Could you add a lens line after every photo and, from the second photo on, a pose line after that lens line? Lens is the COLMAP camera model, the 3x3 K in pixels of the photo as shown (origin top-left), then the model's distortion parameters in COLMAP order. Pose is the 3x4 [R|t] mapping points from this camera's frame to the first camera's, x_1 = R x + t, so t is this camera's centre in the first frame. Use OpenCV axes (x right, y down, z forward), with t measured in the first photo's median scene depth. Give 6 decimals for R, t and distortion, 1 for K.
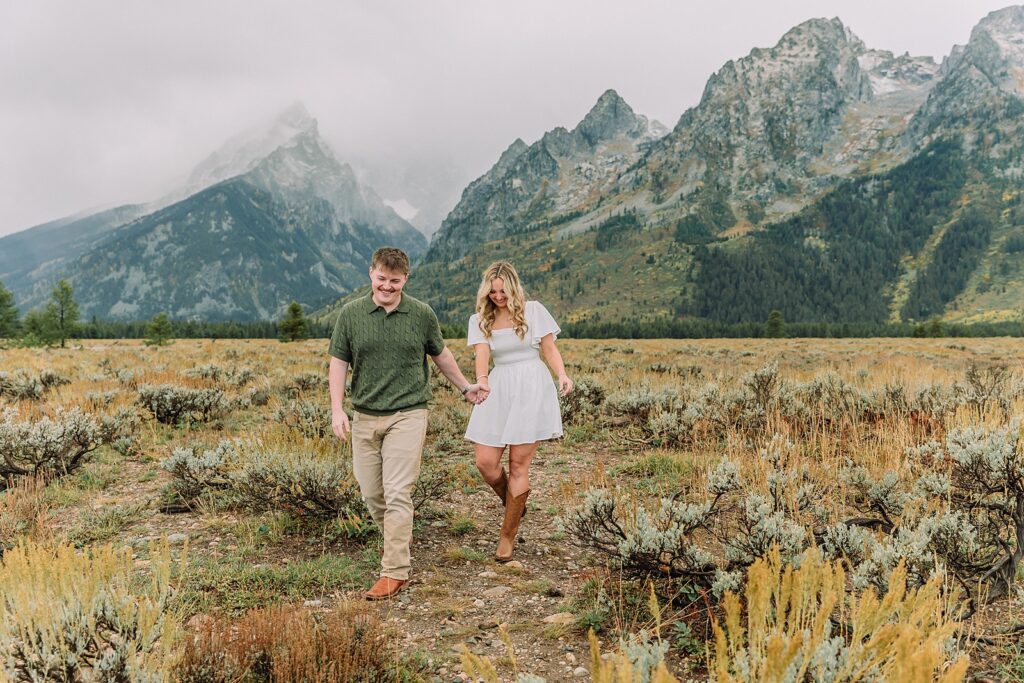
lens RADIAL K [[984.2, 0, 512.0], [0, 984.2, 341.5], [0, 0, 1]] dist [-0.004532, 0.027341]
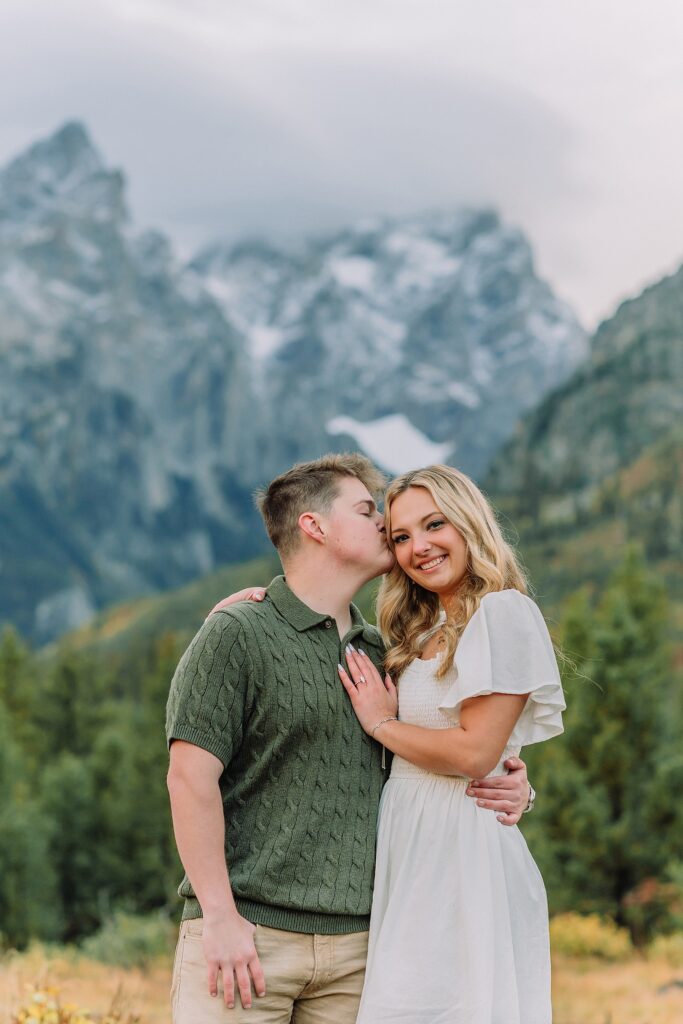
lens RADIAL K [[2512.4, 0, 341.5], [0, 2512.4, 512.0], [0, 0, 1]] dist [-0.418112, 0.233880]
pose [[0.989750, -0.016213, -0.141886, -0.009897], [-0.004239, 0.989761, -0.142673, -0.000816], [0.142746, 0.141812, 0.979547, 0.149484]]
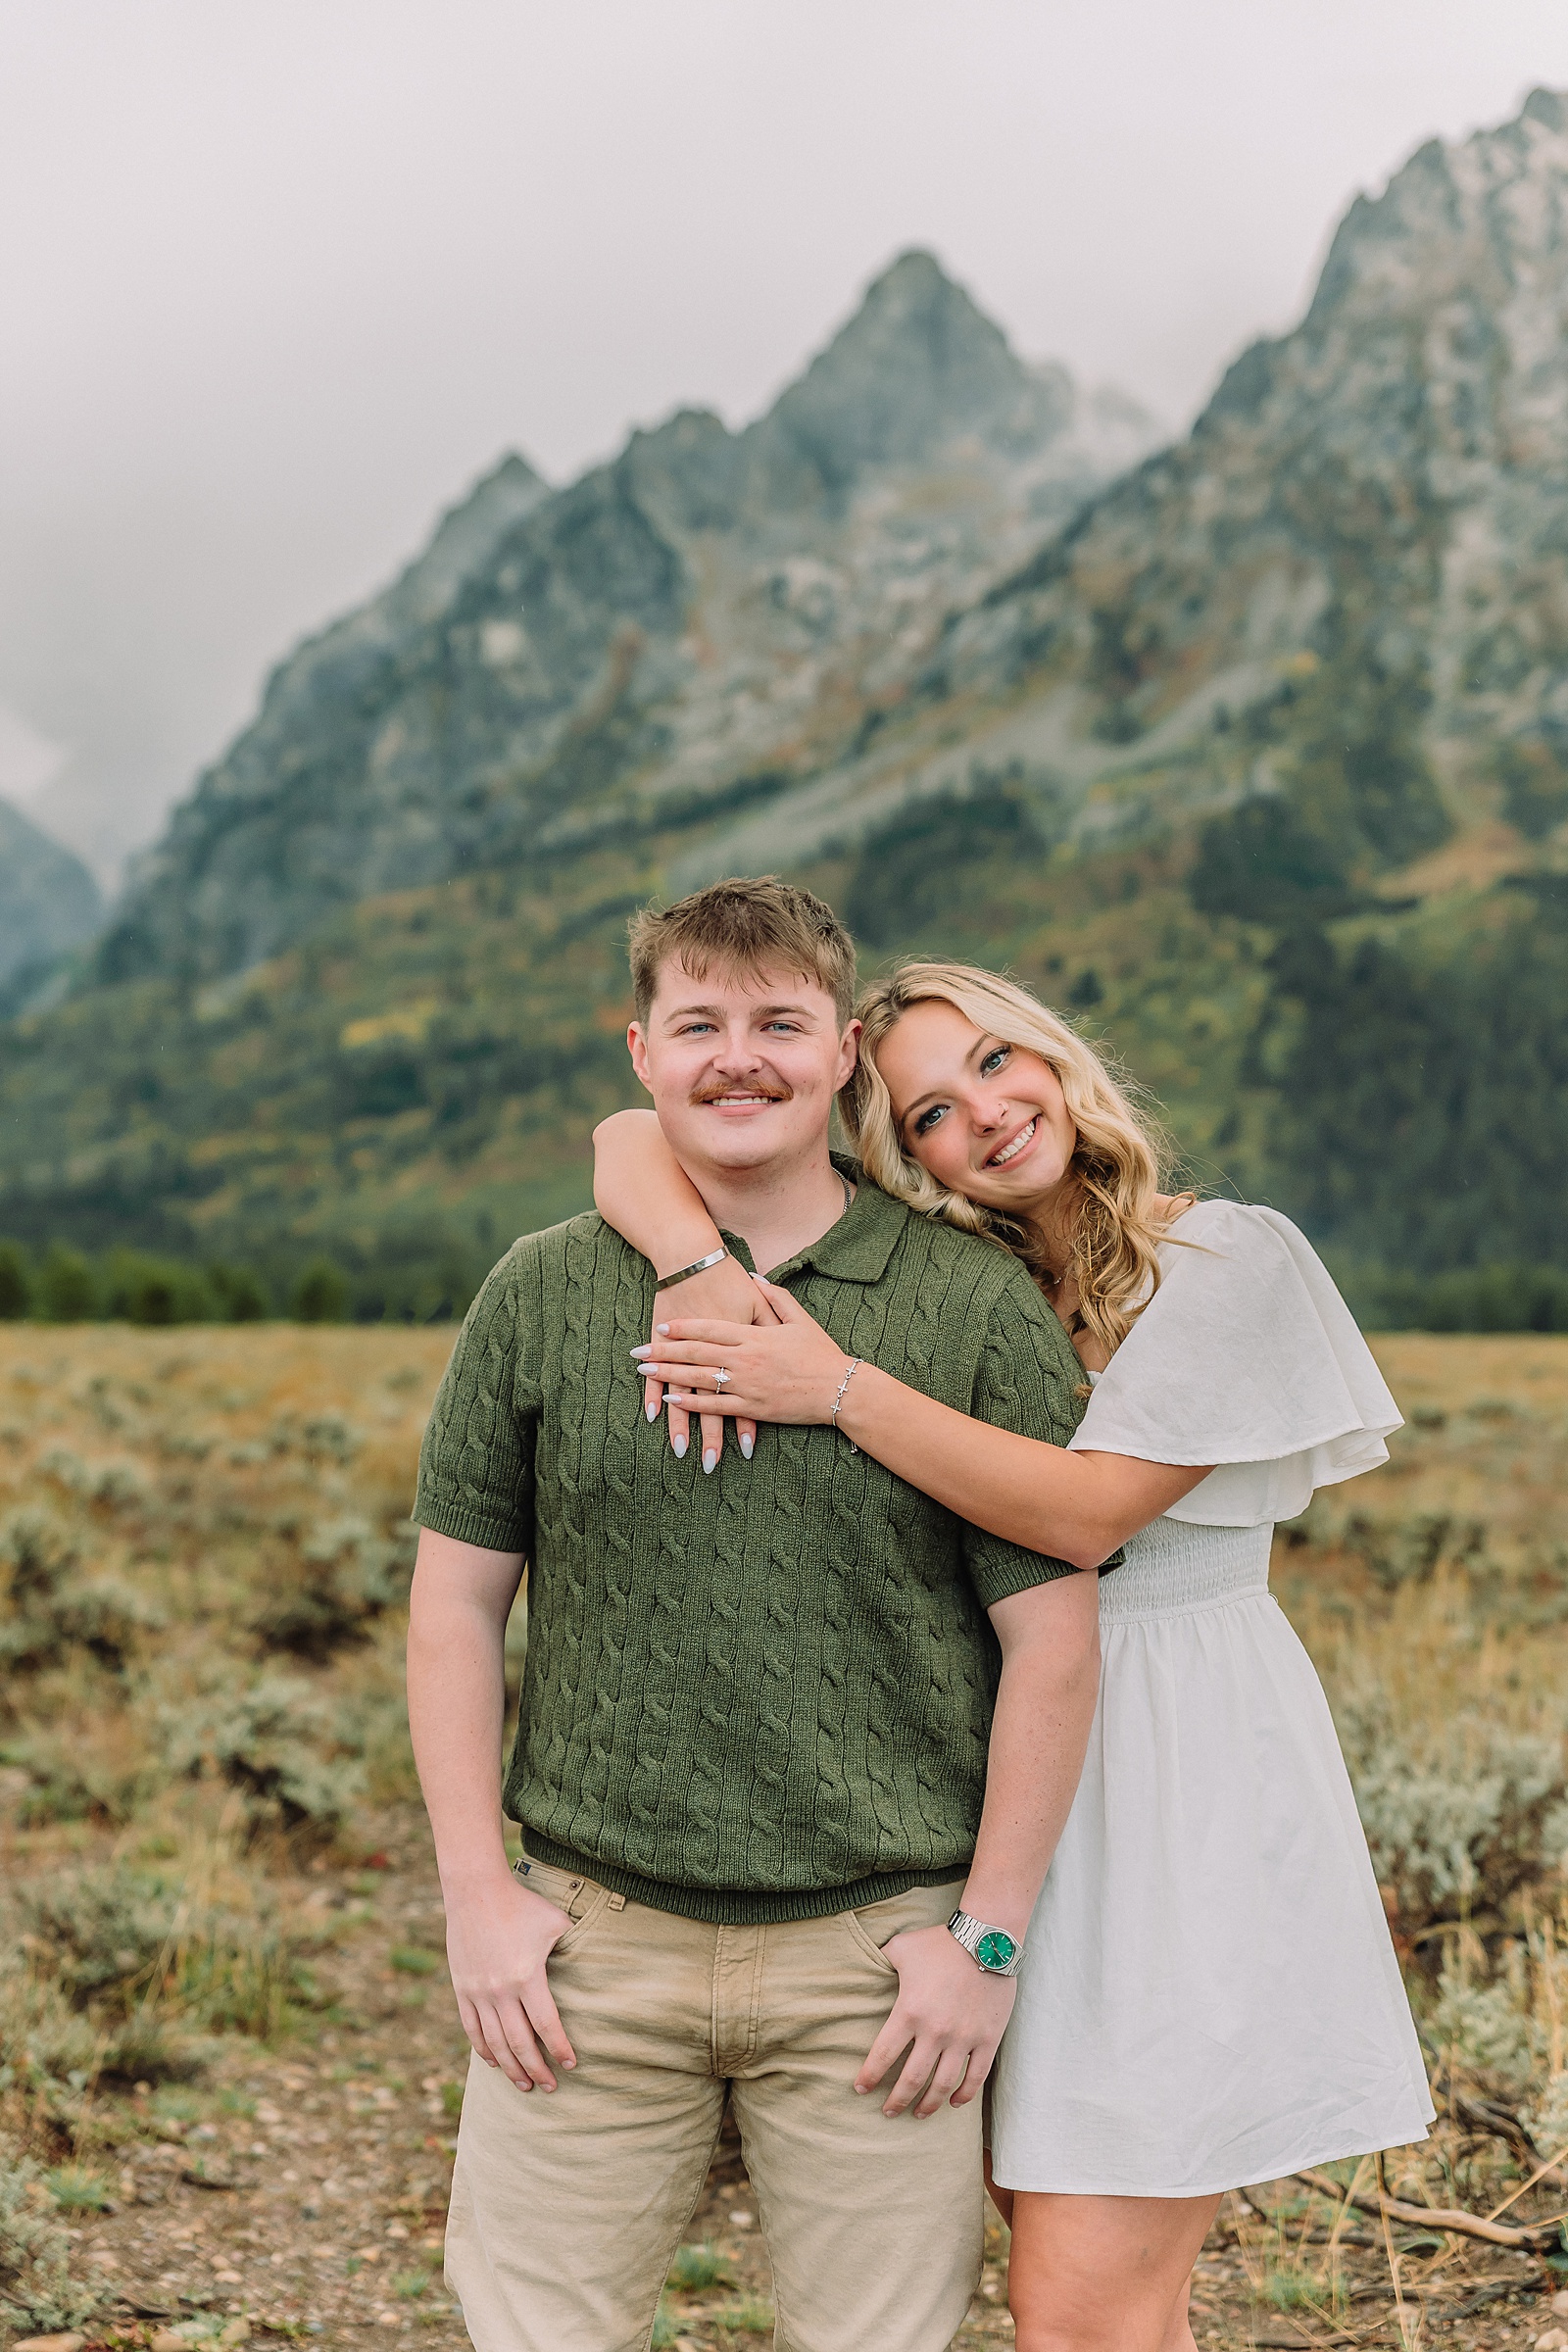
lens RADIAL K [[4269.9, 0, 784.0], [0, 4269.9, 1176.0], [0, 0, 1]] dist [0.028483, -0.173155]
pose [[0.997284, 0.012006, 0.072673, -0.000732], [-0.009264, 0.999236, -0.037958, -0.000964], [-0.073073, 0.037182, 0.996633, 0.015867]]
